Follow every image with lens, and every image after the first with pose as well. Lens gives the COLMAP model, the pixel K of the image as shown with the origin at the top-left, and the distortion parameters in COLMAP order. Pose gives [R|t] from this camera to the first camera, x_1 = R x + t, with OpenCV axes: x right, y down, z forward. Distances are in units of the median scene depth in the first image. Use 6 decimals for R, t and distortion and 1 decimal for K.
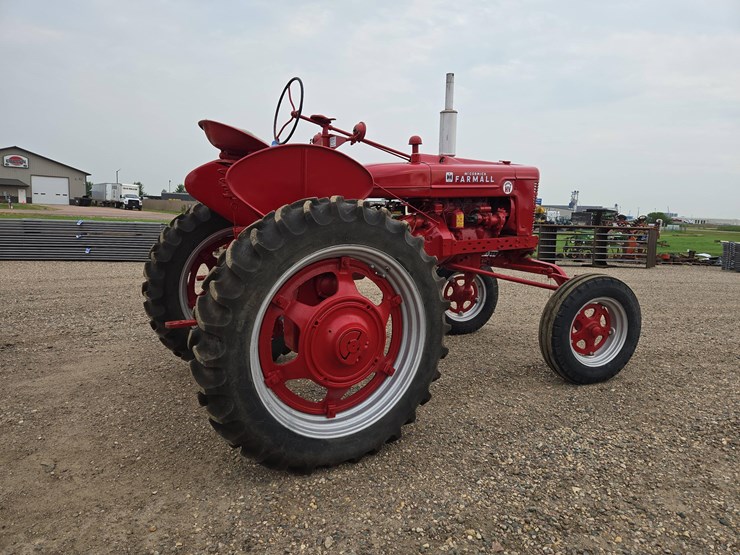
lens RADIAL K [[488.8, 0, 369.0], [0, 488.8, 277.2], [0, 0, 1]] dist [0.080843, -0.071376]
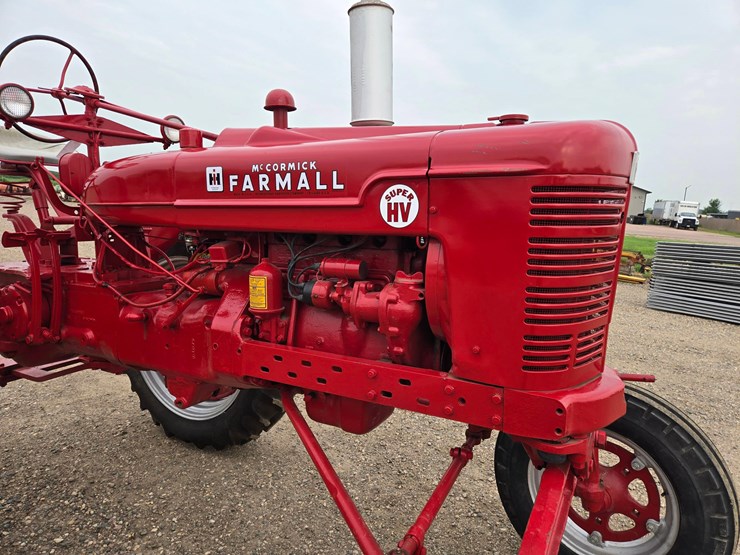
lens RADIAL K [[492.9, 0, 370.2], [0, 492.9, 279.6], [0, 0, 1]] dist [0.070821, -0.055270]
pose [[0.505795, 0.126023, -0.853399, 0.567937], [-0.152890, 0.986706, 0.055094, -0.162410], [0.848997, 0.102609, 0.518339, 0.892692]]
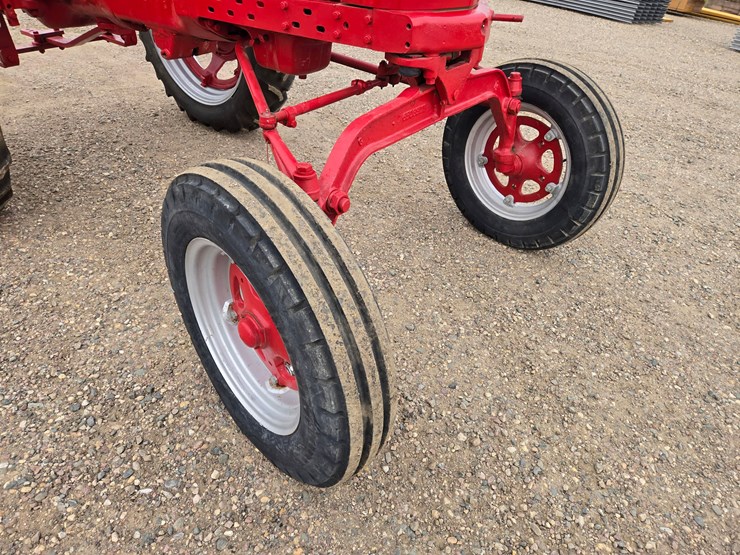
lens RADIAL K [[493.8, 0, 362.1], [0, 493.8, 267.4], [0, 0, 1]] dist [0.070898, -0.053435]
pose [[0.373876, 0.538272, -0.755301, 0.737266], [-0.183013, 0.841164, 0.508871, -0.120314], [0.909243, -0.052025, 0.413002, 0.953136]]
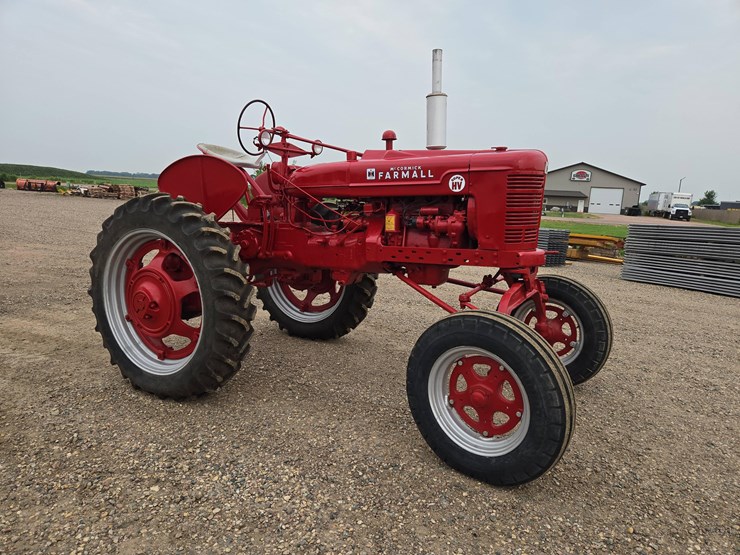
lens RADIAL K [[488.8, 0, 369.0], [0, 488.8, 277.2], [0, 0, 1]] dist [0.080843, -0.071376]
pose [[0.505046, 0.128343, -0.853497, 0.939032], [-0.145386, 0.987402, 0.062449, -0.071045], [0.850760, 0.092547, 0.517343, 0.539505]]
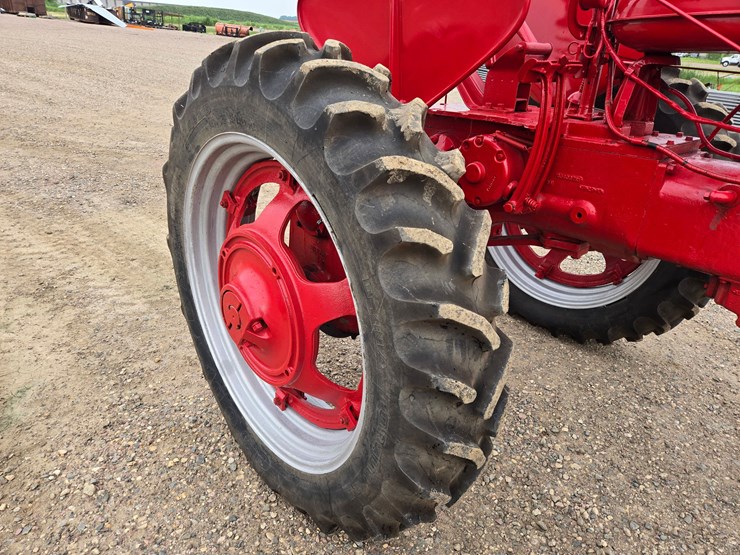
lens RADIAL K [[492.9, 0, 370.2], [0, 492.9, 279.6], [0, 0, 1]] dist [0.070821, -0.055270]
pose [[0.181668, 0.410826, -0.893431, 0.326643], [-0.194156, 0.905649, 0.376965, -0.097664], [0.964002, 0.104982, 0.244292, 0.661025]]
